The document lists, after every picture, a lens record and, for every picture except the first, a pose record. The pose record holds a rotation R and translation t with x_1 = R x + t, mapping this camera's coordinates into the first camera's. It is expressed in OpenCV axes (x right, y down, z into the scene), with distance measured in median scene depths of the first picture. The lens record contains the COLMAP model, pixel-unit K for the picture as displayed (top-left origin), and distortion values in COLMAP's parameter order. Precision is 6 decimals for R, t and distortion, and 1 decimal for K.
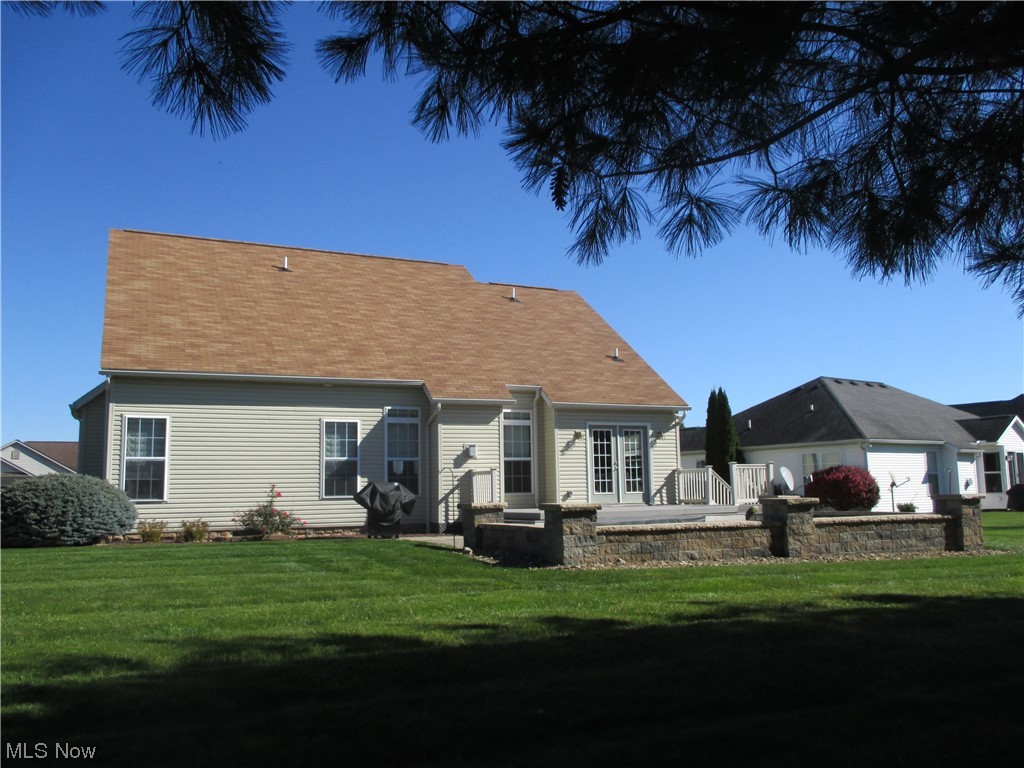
lens RADIAL K [[852.7, 0, 519.1], [0, 852.7, 376.8], [0, 0, 1]] dist [-0.016168, -0.000485]
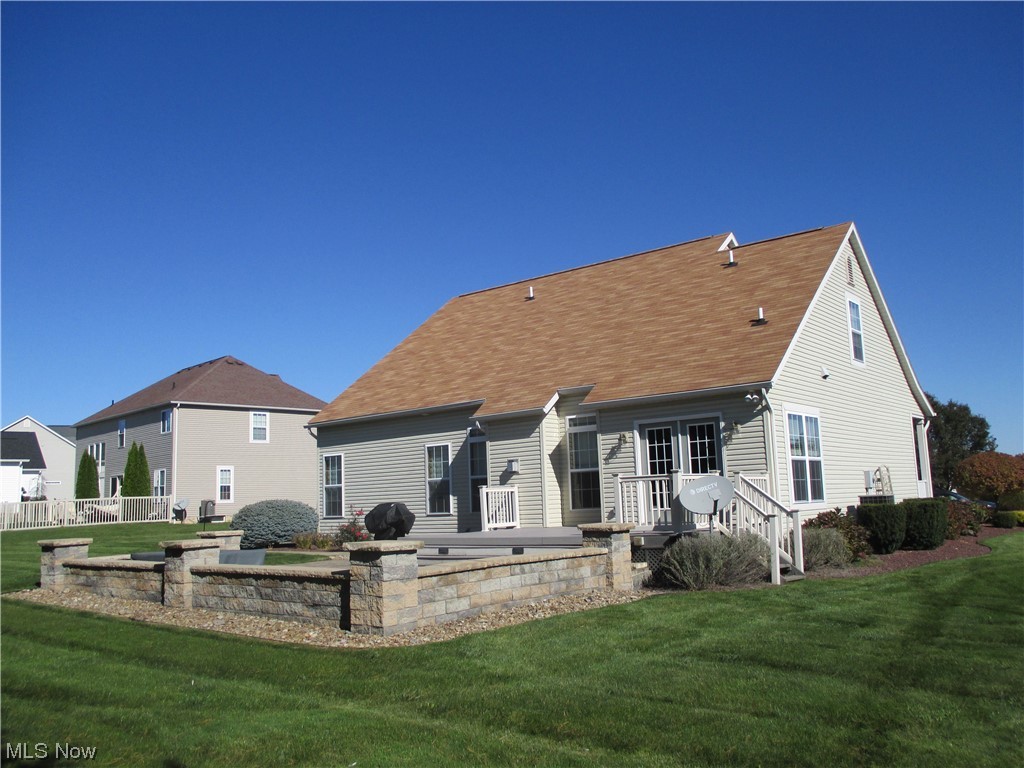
lens RADIAL K [[852.7, 0, 519.1], [0, 852.7, 376.8], [0, 0, 1]] dist [-0.016168, -0.000485]
pose [[0.447287, -0.127757, -0.885219, 0.768535], [0.149454, 0.986506, -0.066858, 0.050213], [0.881815, -0.102395, 0.460345, 0.545758]]
